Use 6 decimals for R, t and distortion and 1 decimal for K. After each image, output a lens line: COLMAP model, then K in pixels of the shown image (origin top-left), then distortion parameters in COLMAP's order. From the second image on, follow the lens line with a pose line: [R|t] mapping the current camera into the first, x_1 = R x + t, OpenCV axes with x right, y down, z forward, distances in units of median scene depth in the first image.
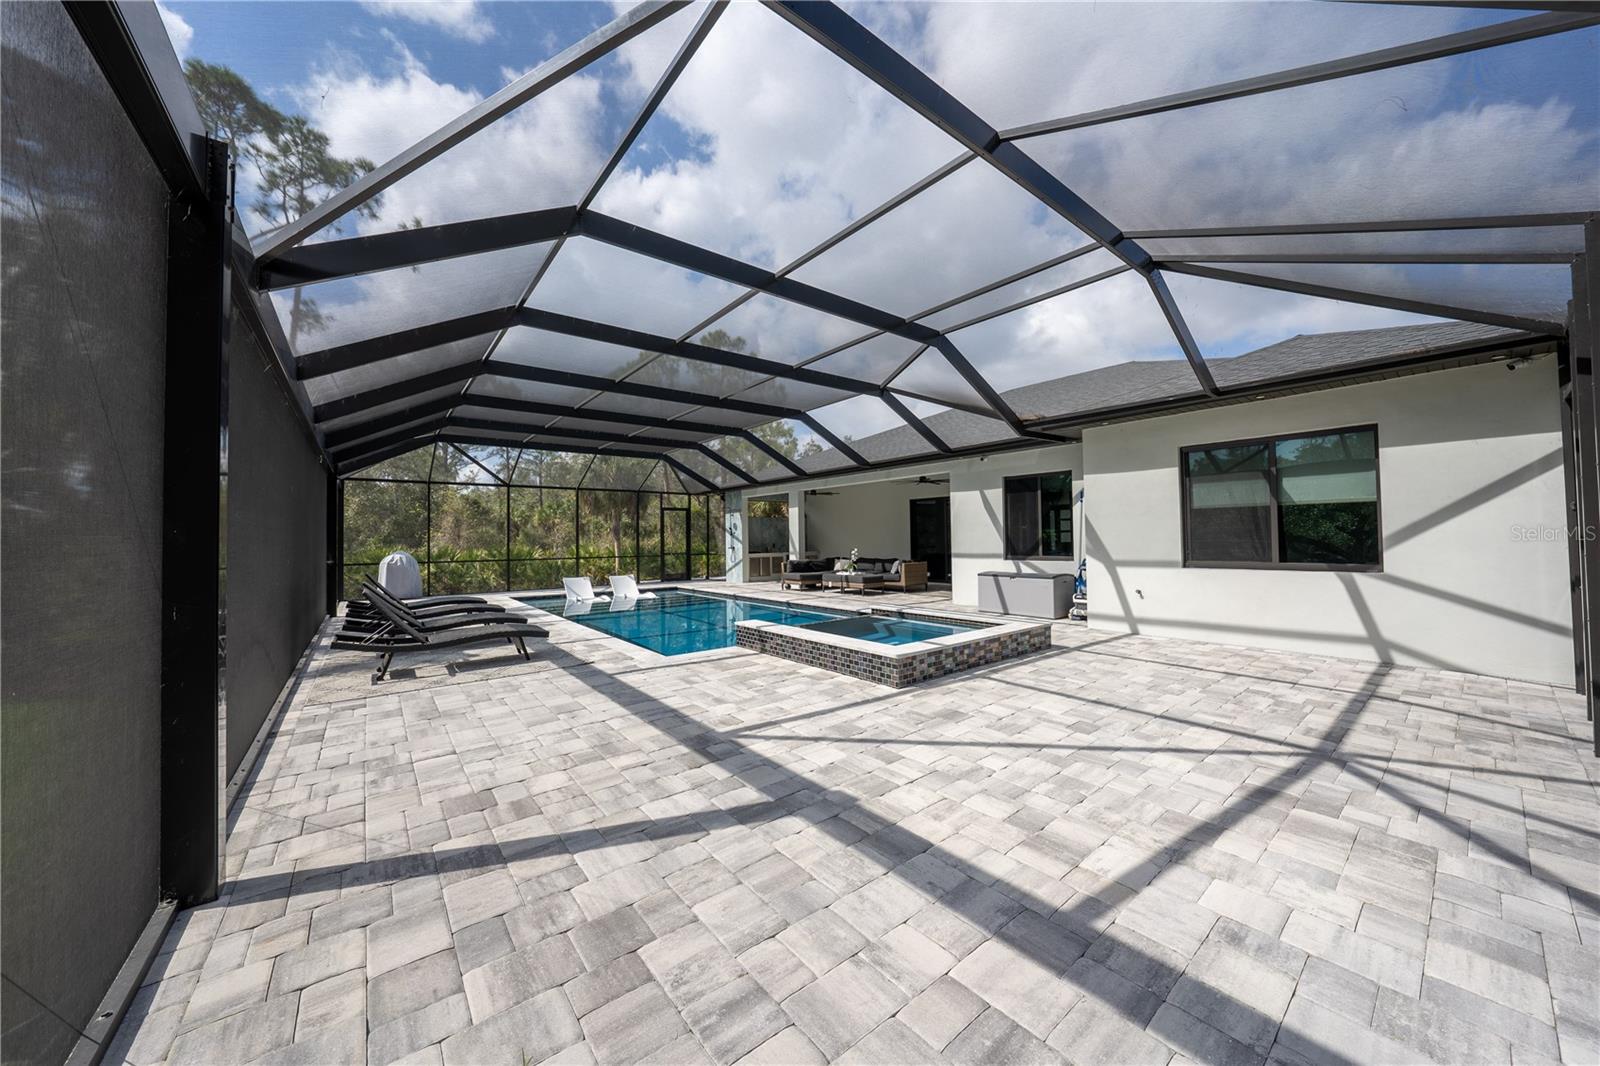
lens RADIAL K [[543.3, 0, 797.5], [0, 543.3, 529.4], [0, 0, 1]] dist [-0.025588, 0.007140]
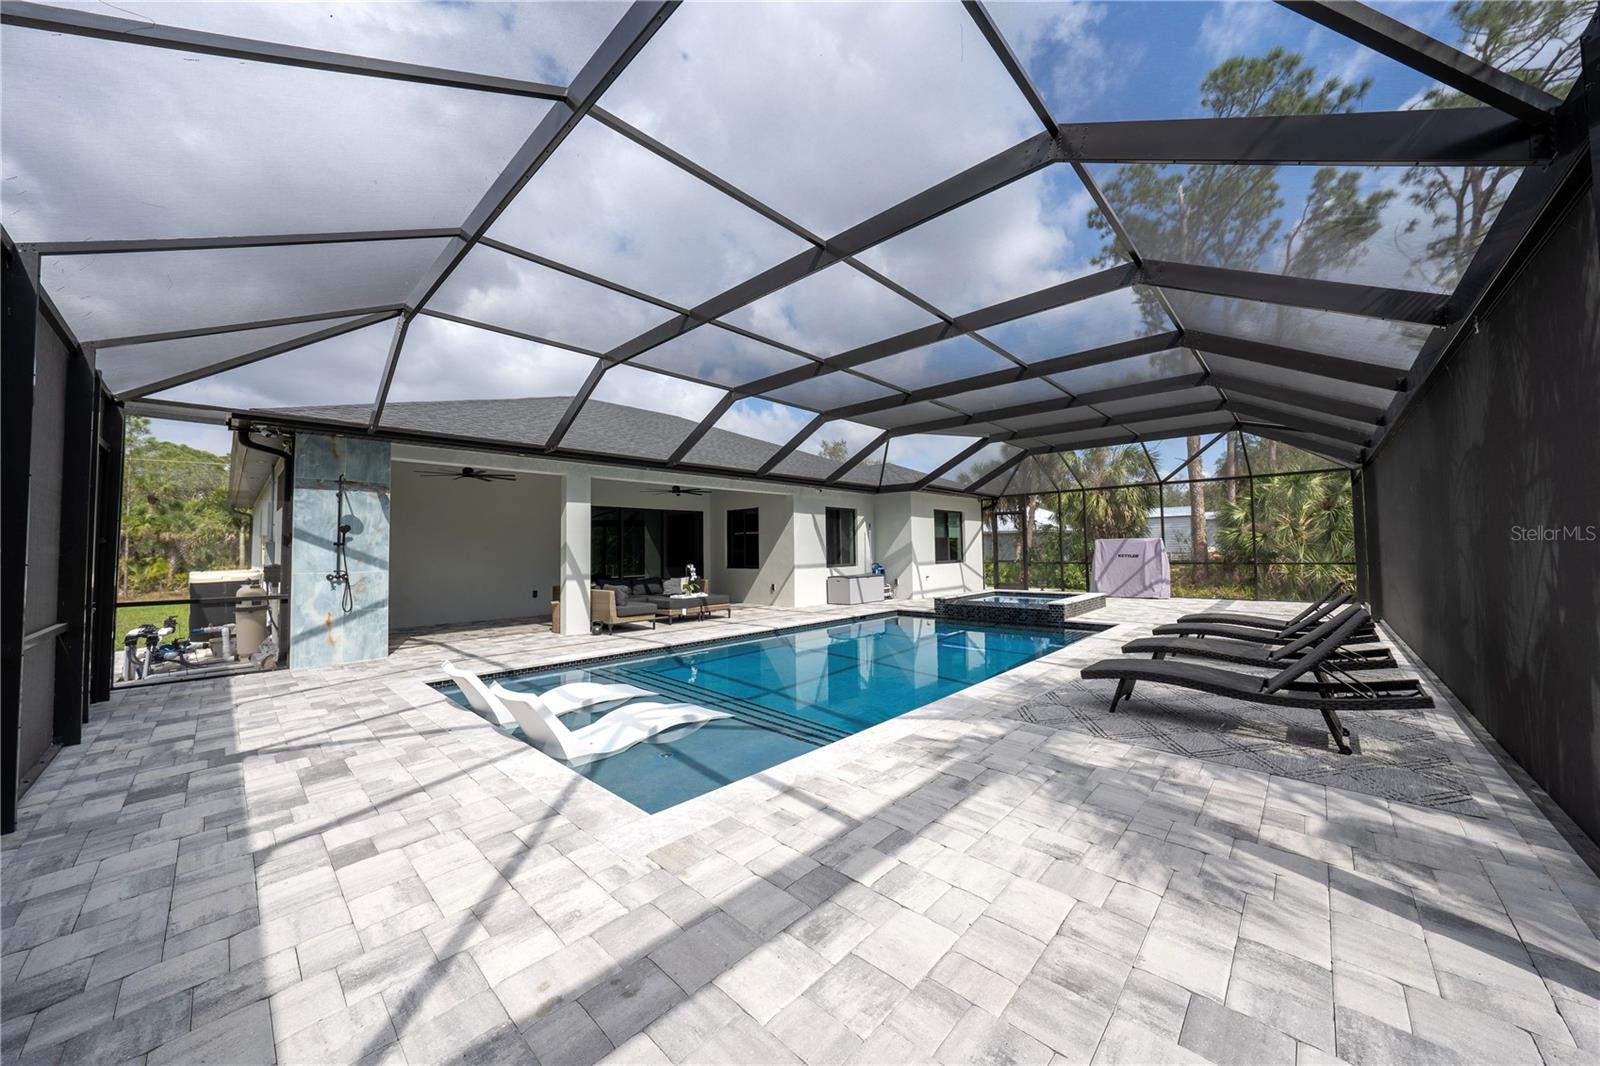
lens RADIAL K [[543.3, 0, 797.5], [0, 543.3, 529.4], [0, 0, 1]] dist [-0.025588, 0.007140]
pose [[-0.148313, 0.040291, 0.988119, -0.903007], [-0.010299, 0.999053, -0.042283, 0.017899], [-0.988887, -0.016448, -0.147757, 1.202504]]
